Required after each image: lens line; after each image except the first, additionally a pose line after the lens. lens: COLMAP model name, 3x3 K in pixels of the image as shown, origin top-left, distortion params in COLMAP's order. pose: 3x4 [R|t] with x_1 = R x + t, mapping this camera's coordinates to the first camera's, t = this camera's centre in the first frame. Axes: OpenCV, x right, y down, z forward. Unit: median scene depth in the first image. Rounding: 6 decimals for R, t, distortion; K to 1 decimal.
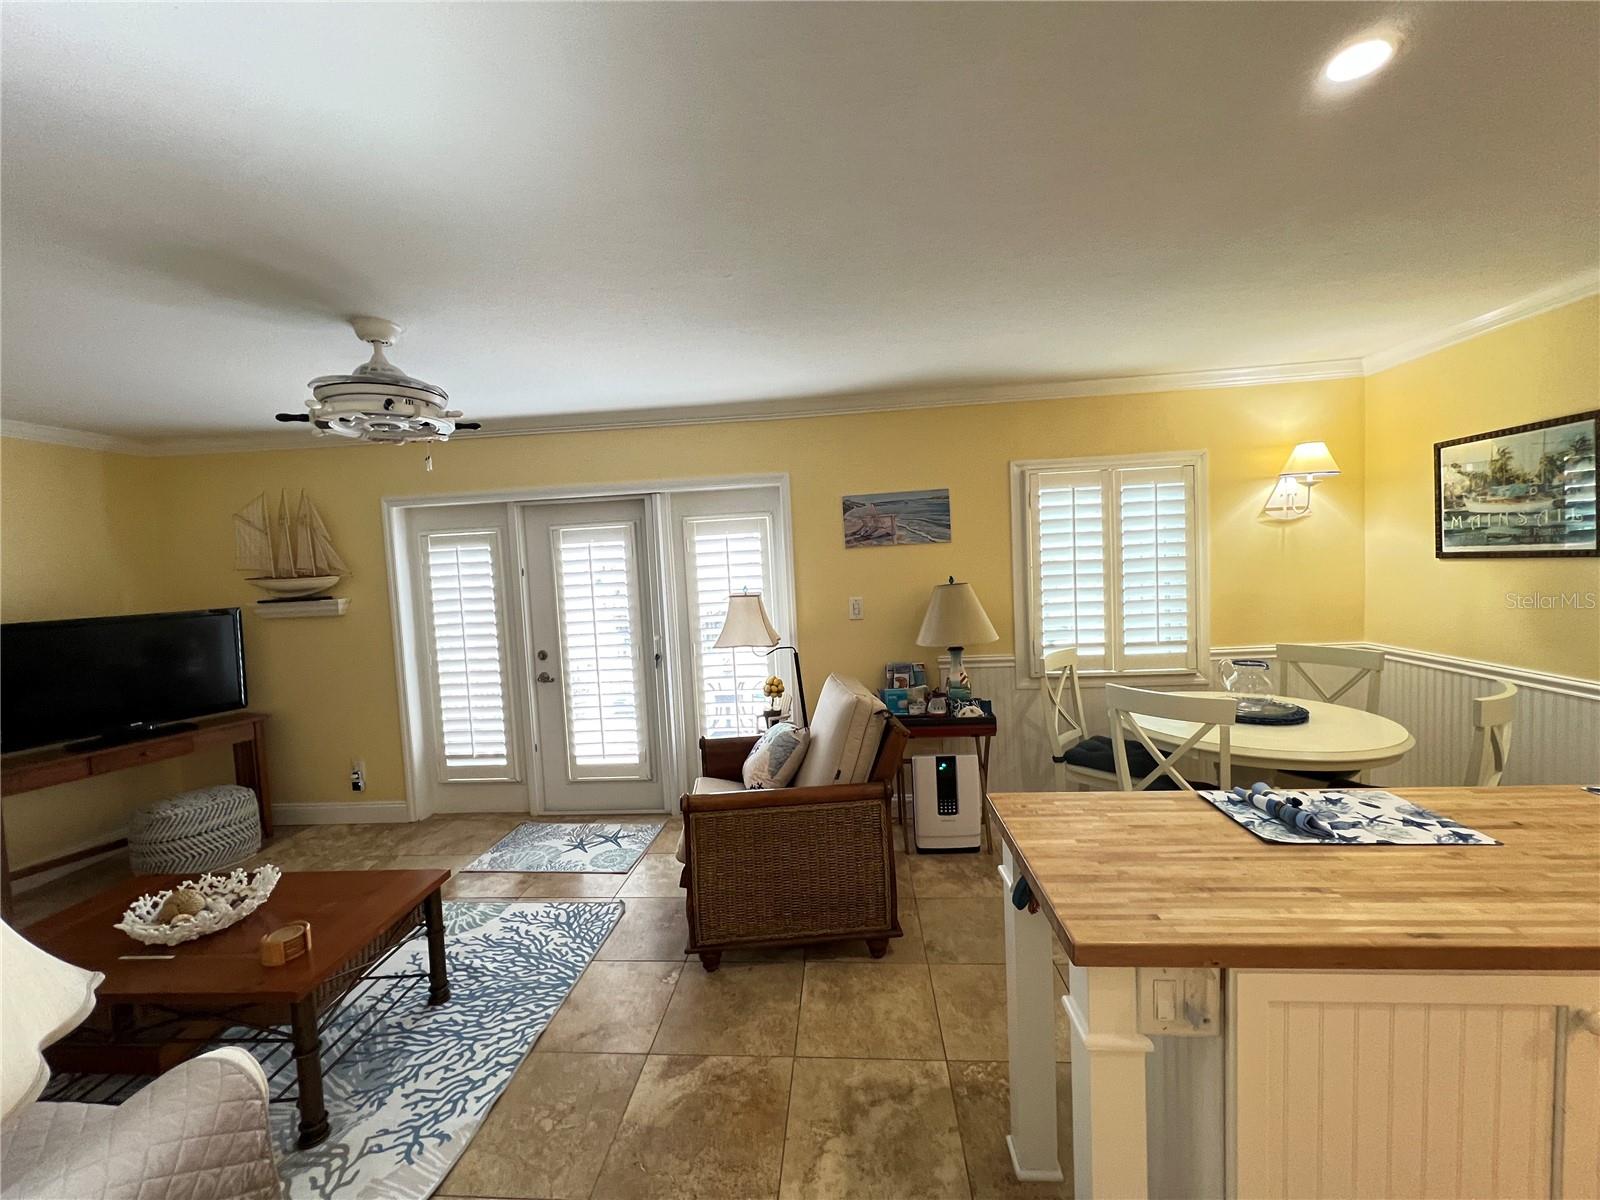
lens RADIAL K [[637.7, 0, 796.5], [0, 637.7, 596.0], [0, 0, 1]] dist [0.000652, -0.000012]
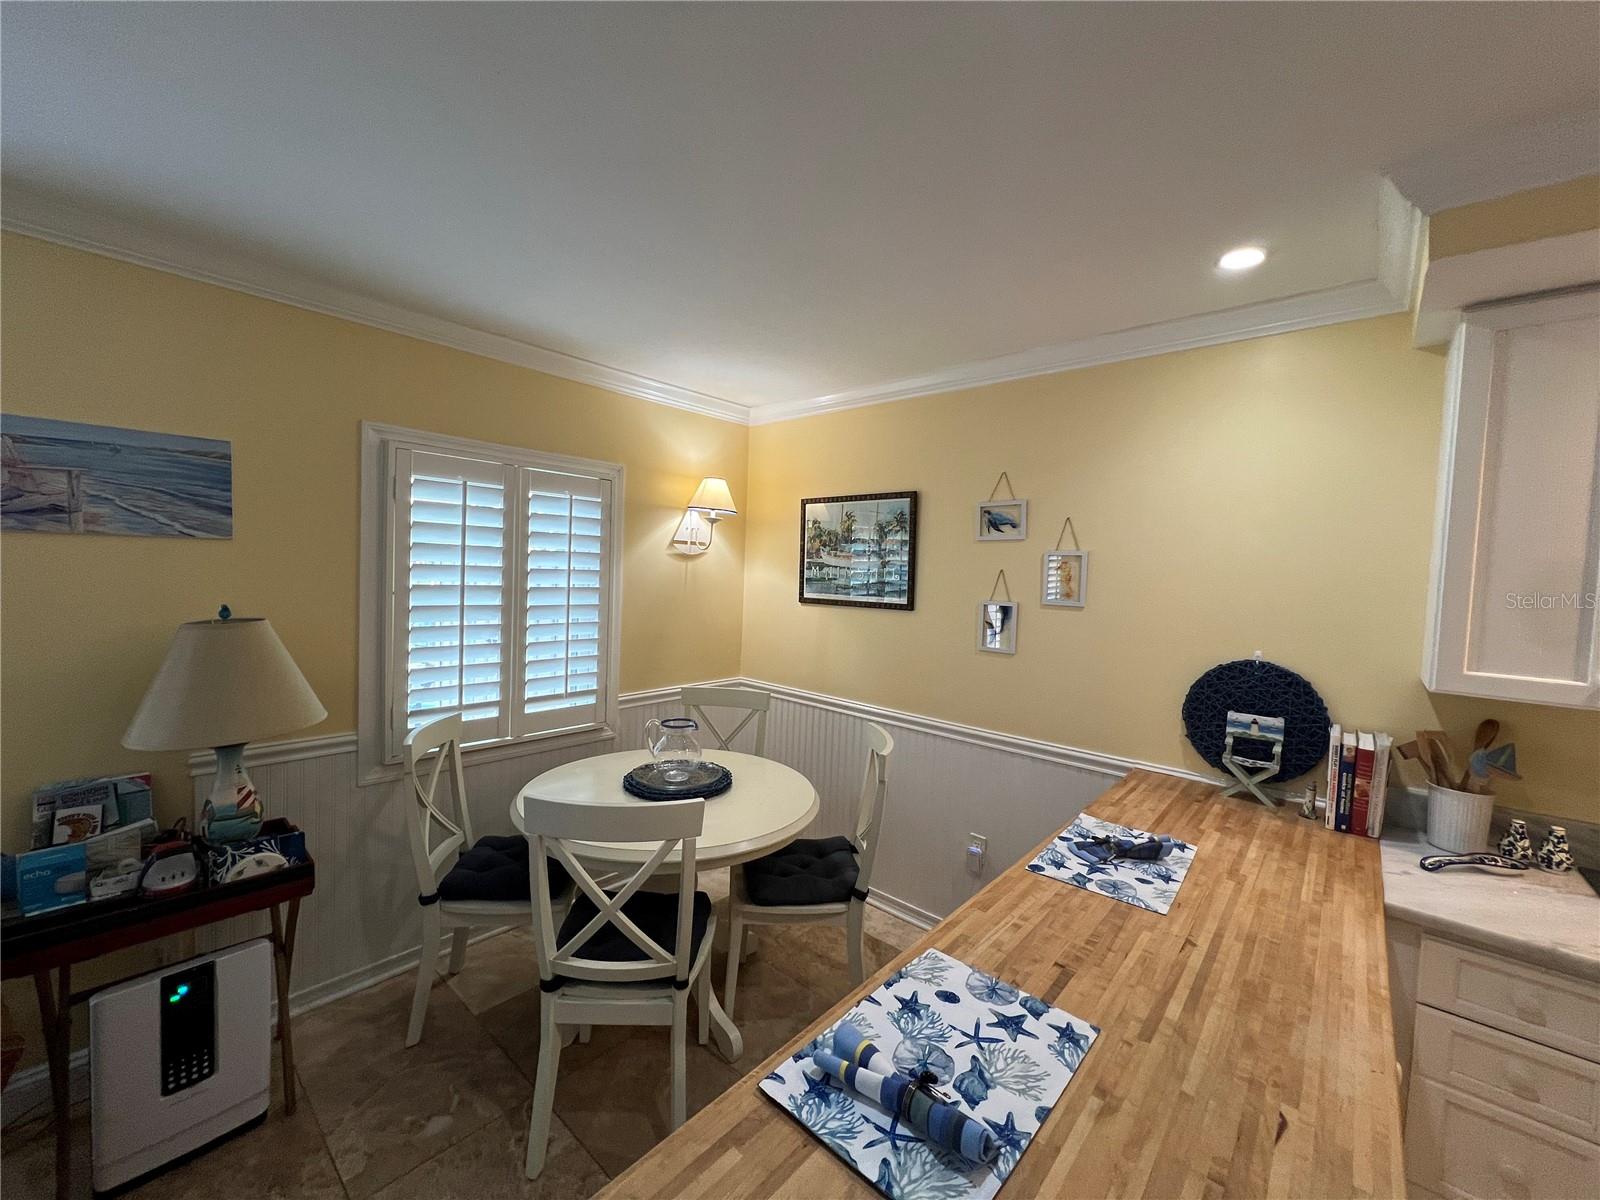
lens RADIAL K [[637.7, 0, 795.9], [0, 637.7, 593.7], [0, 0, 1]] dist [0.000652, -0.000012]
pose [[0.595228, 0.039763, 0.802573, 0.100301], [-0.022096, 0.999207, -0.033118, -0.033584], [-0.803253, 0.001979, 0.595634, 0.309047]]
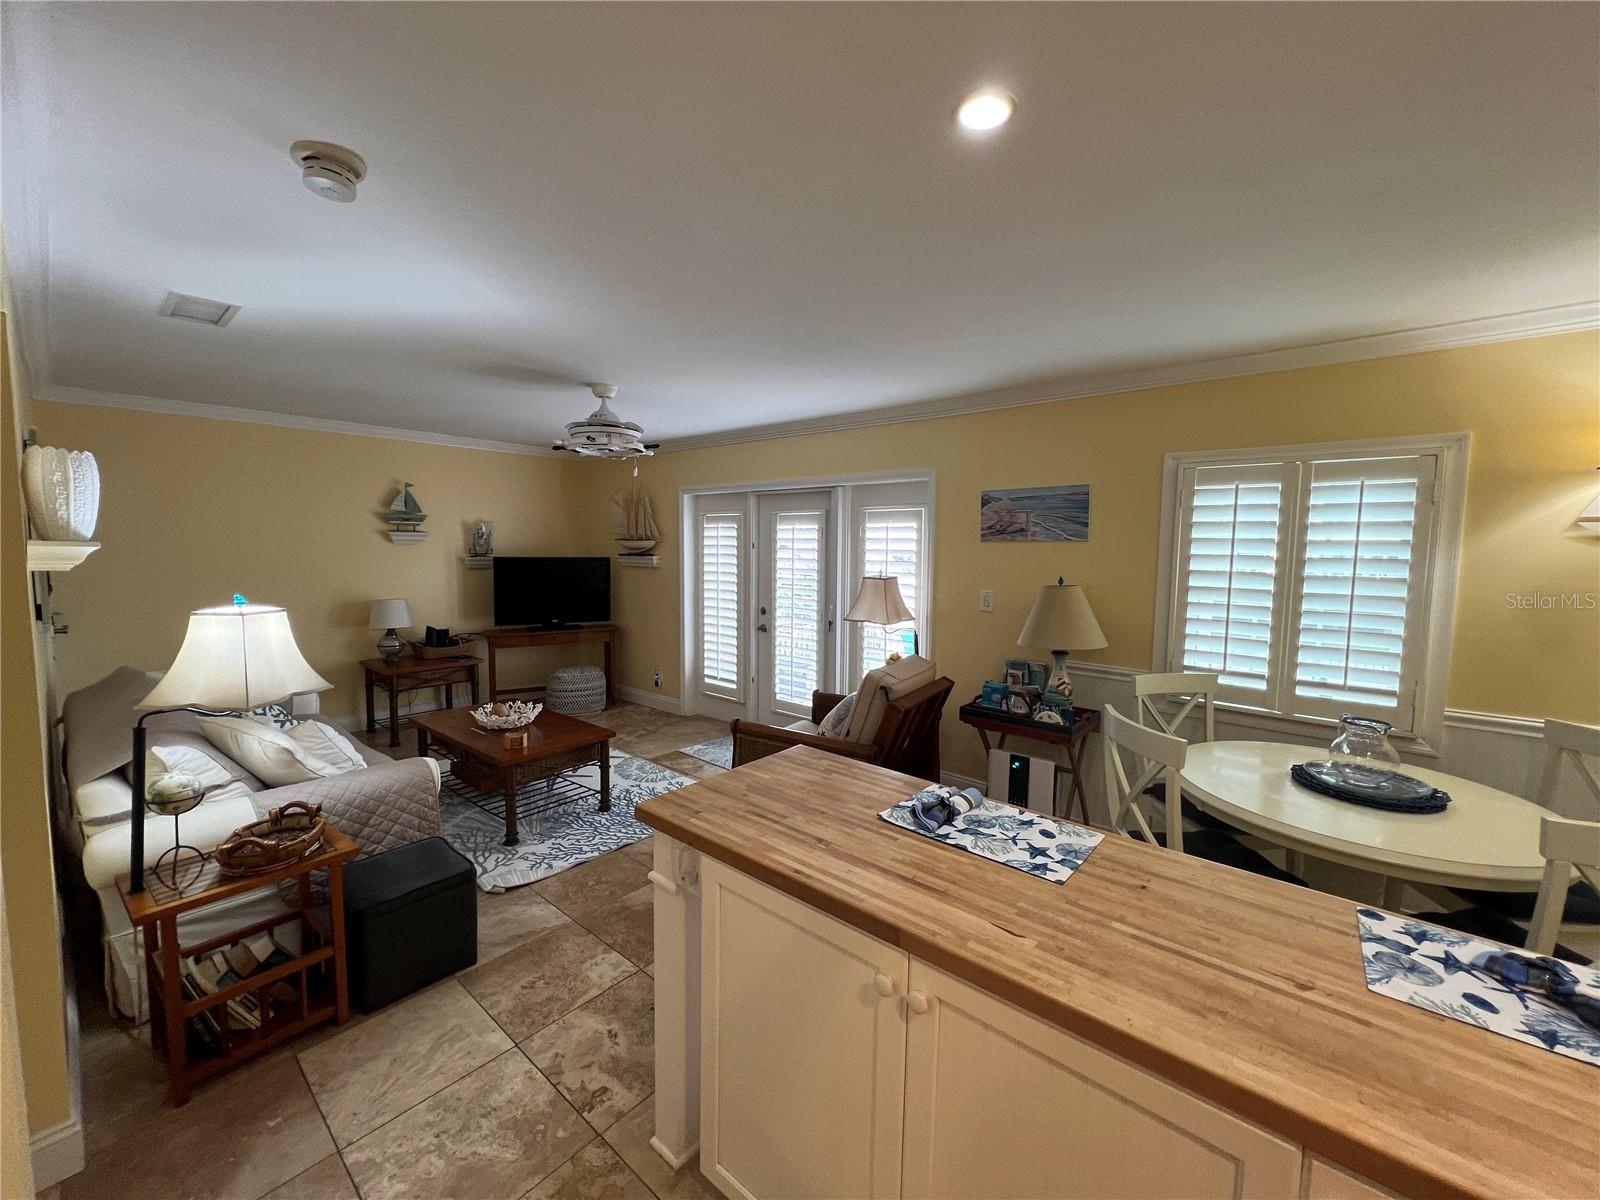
lens RADIAL K [[637.7, 0, 796.2], [0, 637.7, 594.2], [0, 0, 1]] dist [0.000652, -0.000012]
pose [[0.809535, 0.104764, -0.577648, 0.478284], [-0.084501, 0.994496, 0.061943, -0.031219], [0.580958, -0.001333, 0.813932, -0.016222]]
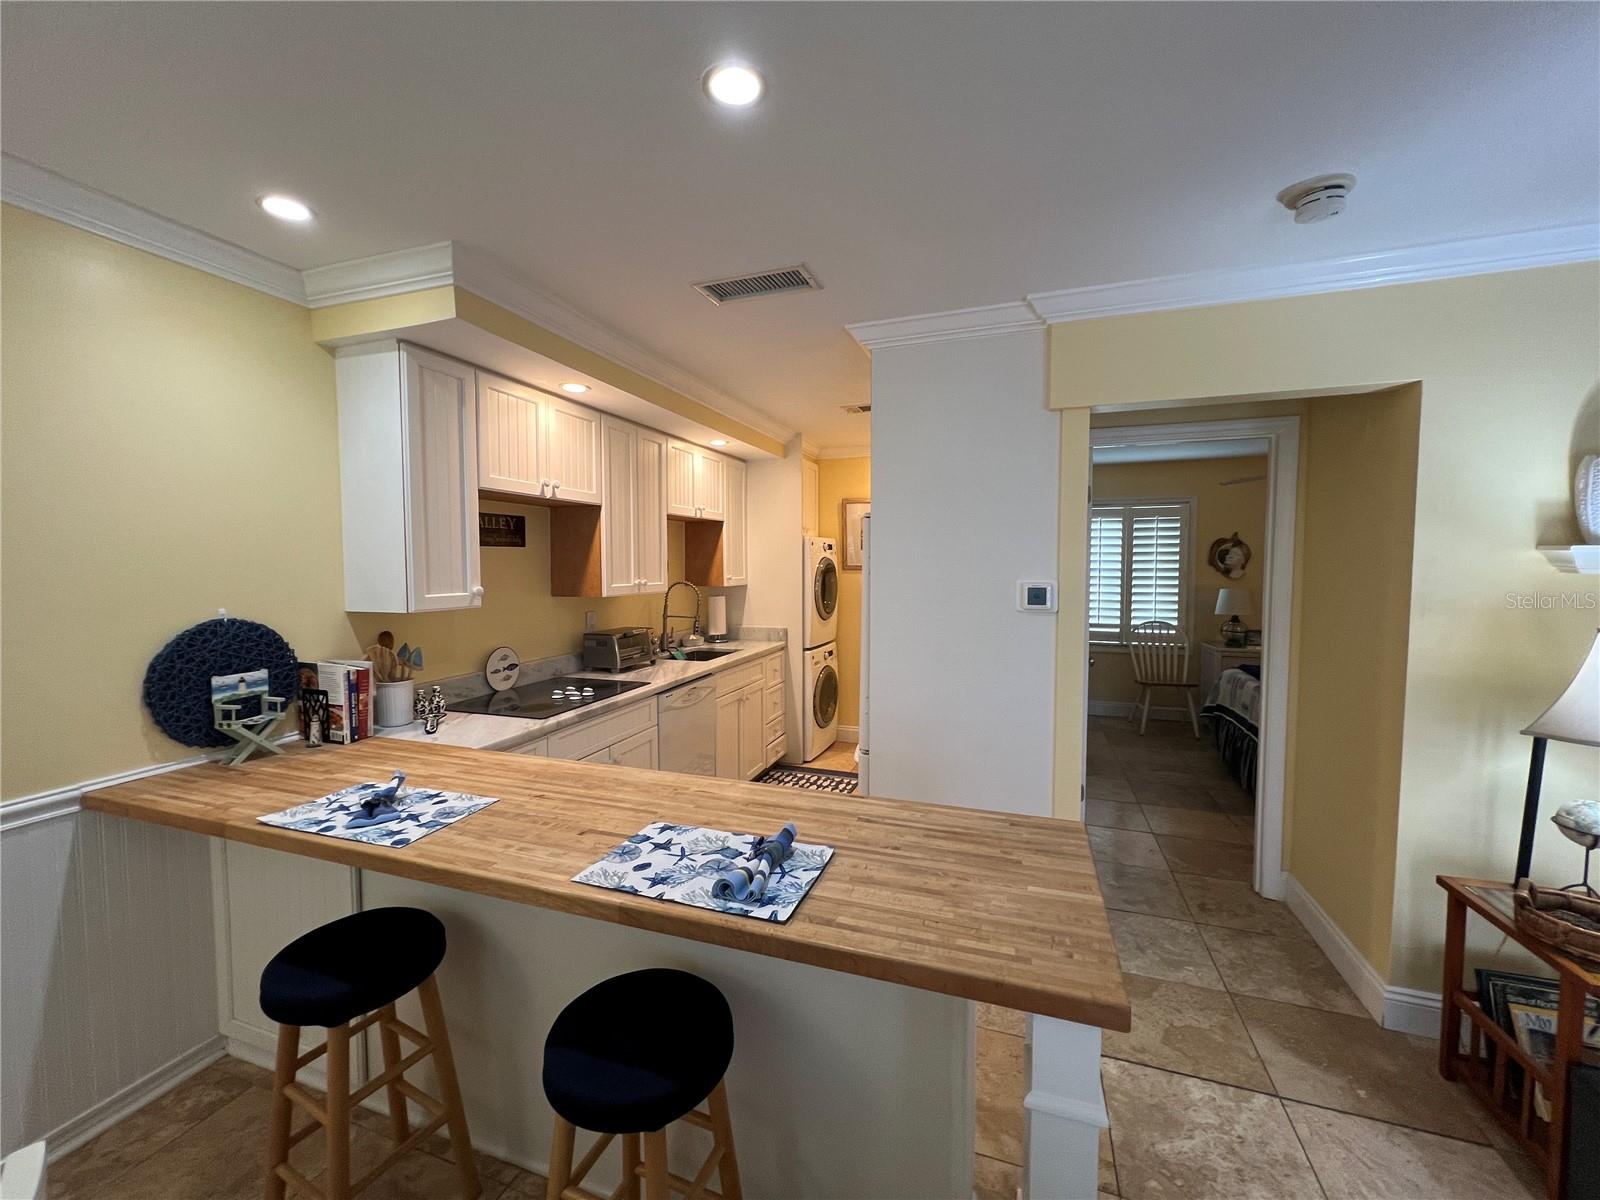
lens RADIAL K [[637.7, 0, 796.7], [0, 637.7, 596.2], [0, 0, 1]] dist [0.000652, -0.000012]
pose [[-0.966196, 0.036465, 0.255215, 0.200121], [0.063524, 0.993098, 0.098597, -0.044098], [-0.249858, 0.111476, -0.961844, 0.740041]]
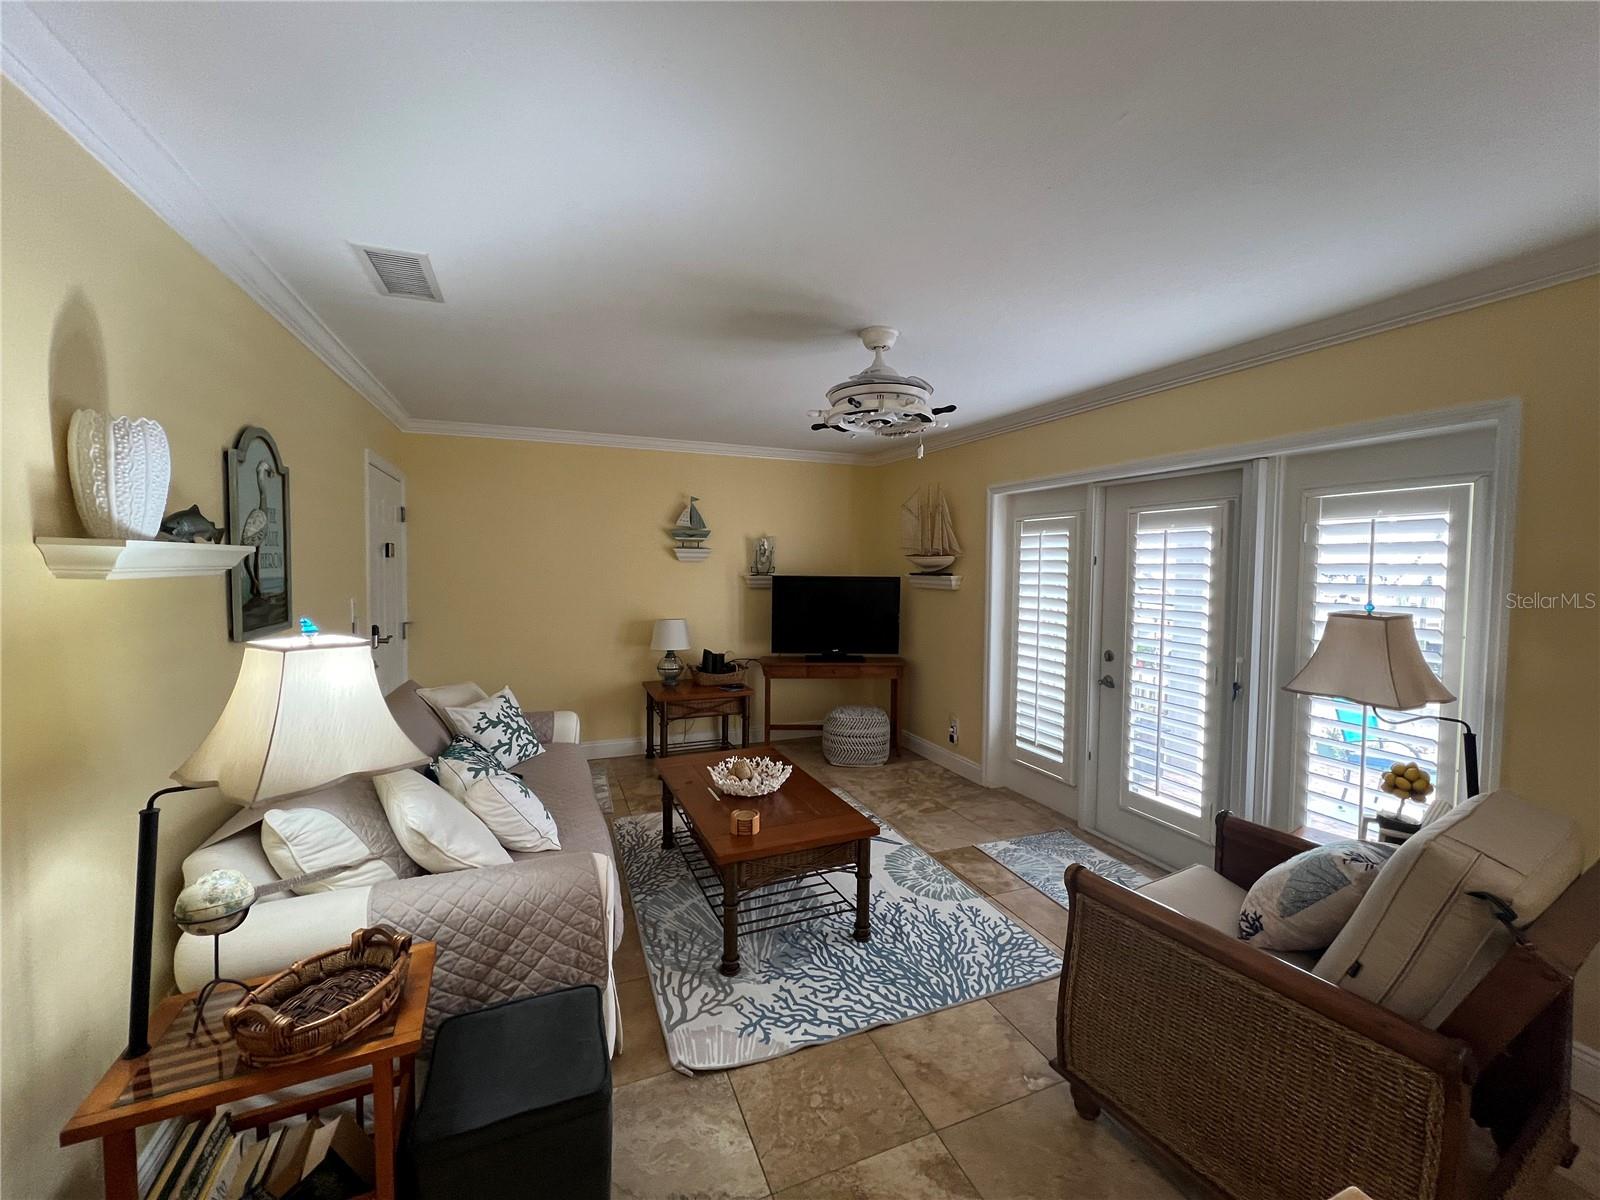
lens RADIAL K [[637.7, 0, 796.7], [0, 637.7, 594.6], [0, 0, 1]] dist [0.000652, -0.000012]
pose [[0.451427, 0.096761, -0.887046, 0.217733], [-0.081915, 0.994399, 0.066784, -0.017946], [0.888540, 0.042514, 0.456825, 0.250624]]
